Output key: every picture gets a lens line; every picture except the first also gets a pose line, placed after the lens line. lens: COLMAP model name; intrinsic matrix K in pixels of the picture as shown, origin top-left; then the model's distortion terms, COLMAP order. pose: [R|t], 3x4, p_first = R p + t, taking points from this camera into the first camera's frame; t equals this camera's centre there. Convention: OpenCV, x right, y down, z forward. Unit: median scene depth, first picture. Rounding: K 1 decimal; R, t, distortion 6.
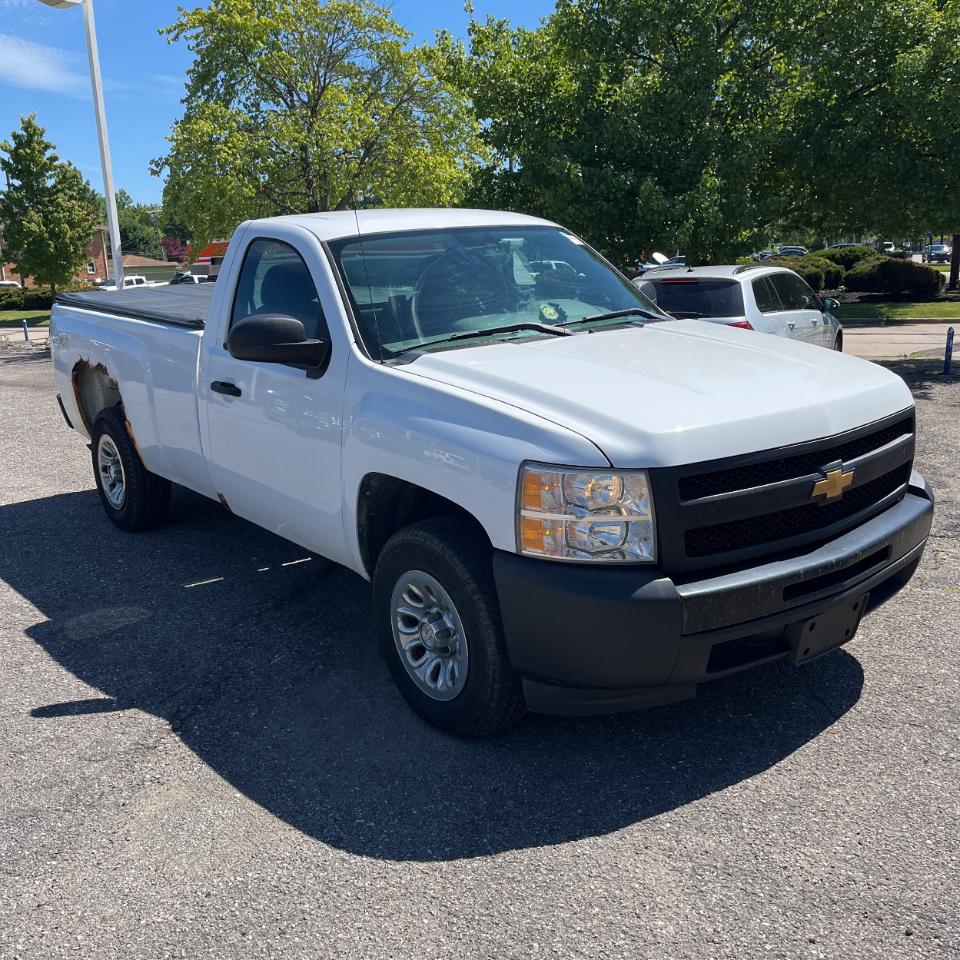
lens RADIAL K [[983.7, 0, 481.2], [0, 983.7, 480.0], [0, 0, 1]] dist [0.006376, 0.000000]
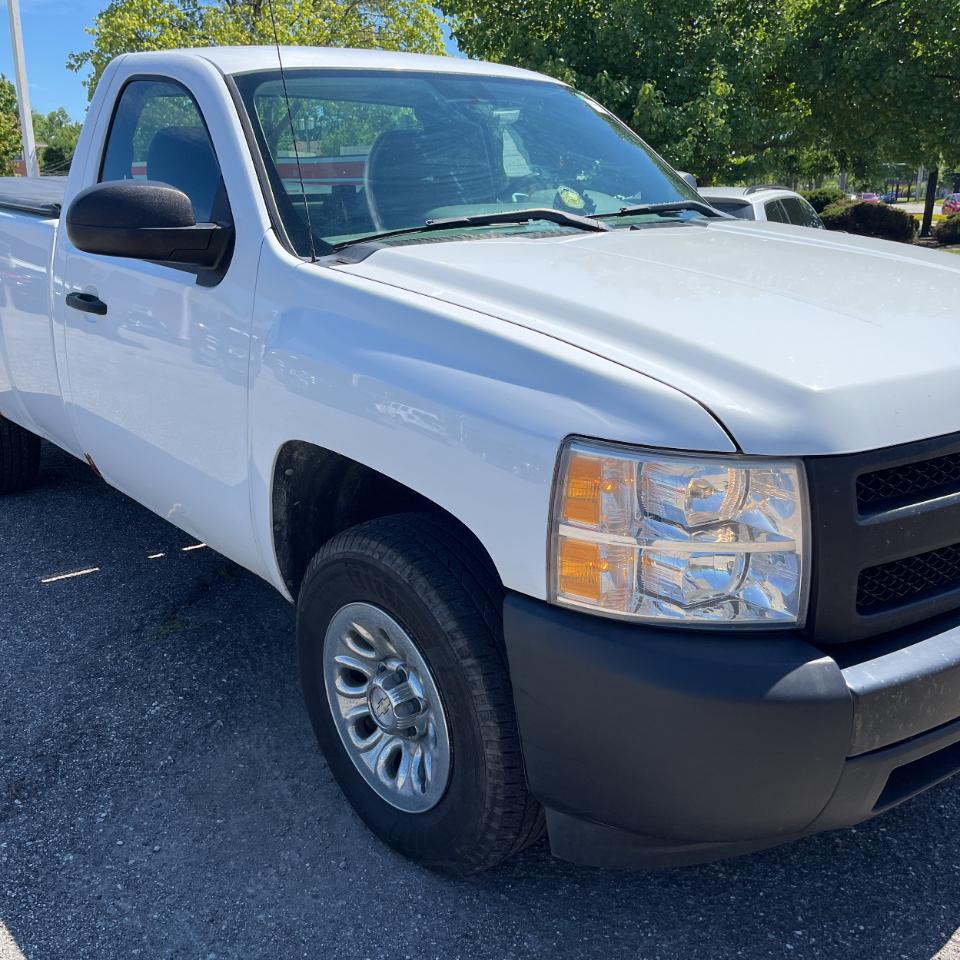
lens RADIAL K [[983.7, 0, 478.6], [0, 983.7, 481.8], [0, 0, 1]] dist [0.006376, 0.000000]
pose [[0.998625, 0.018447, 0.049072, -0.025596], [-0.021443, 0.997893, 0.061236, -0.021082], [-0.047839, -0.062204, 0.996916, 0.373005]]
